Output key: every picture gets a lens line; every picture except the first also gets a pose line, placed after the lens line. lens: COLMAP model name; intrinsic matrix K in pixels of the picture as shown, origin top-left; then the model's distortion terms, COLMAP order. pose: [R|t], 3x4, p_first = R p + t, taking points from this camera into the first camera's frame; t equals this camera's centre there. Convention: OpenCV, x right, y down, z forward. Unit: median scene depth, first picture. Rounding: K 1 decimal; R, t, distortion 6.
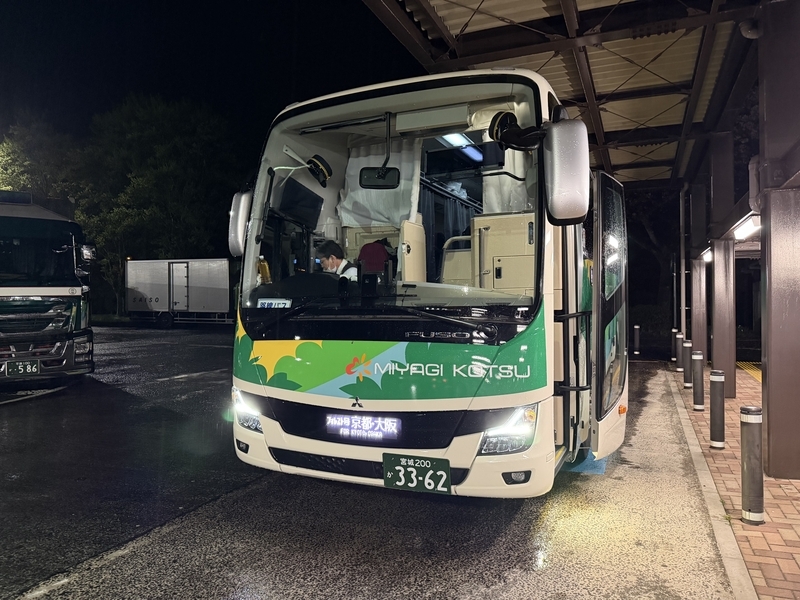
lens RADIAL K [[570.3, 0, 399.6], [0, 570.3, 301.2], [0, 0, 1]] dist [-0.004973, -0.018131]
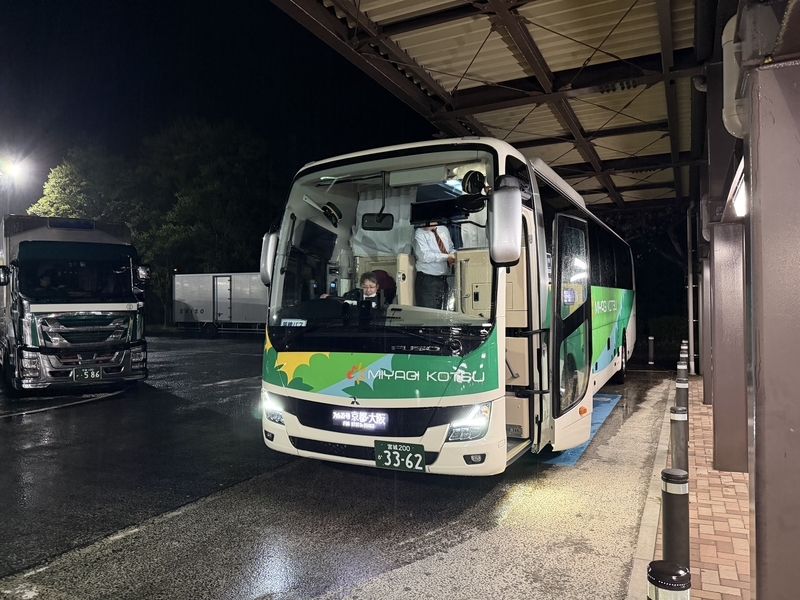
lens RADIAL K [[570.3, 0, 402.7], [0, 570.3, 301.8], [0, 0, 1]] dist [-0.004973, -0.018131]
pose [[0.997990, -0.003034, -0.063301, 0.092817], [0.002128, 0.999895, -0.014367, -0.021574], [0.063338, 0.014203, 0.997891, -0.227475]]
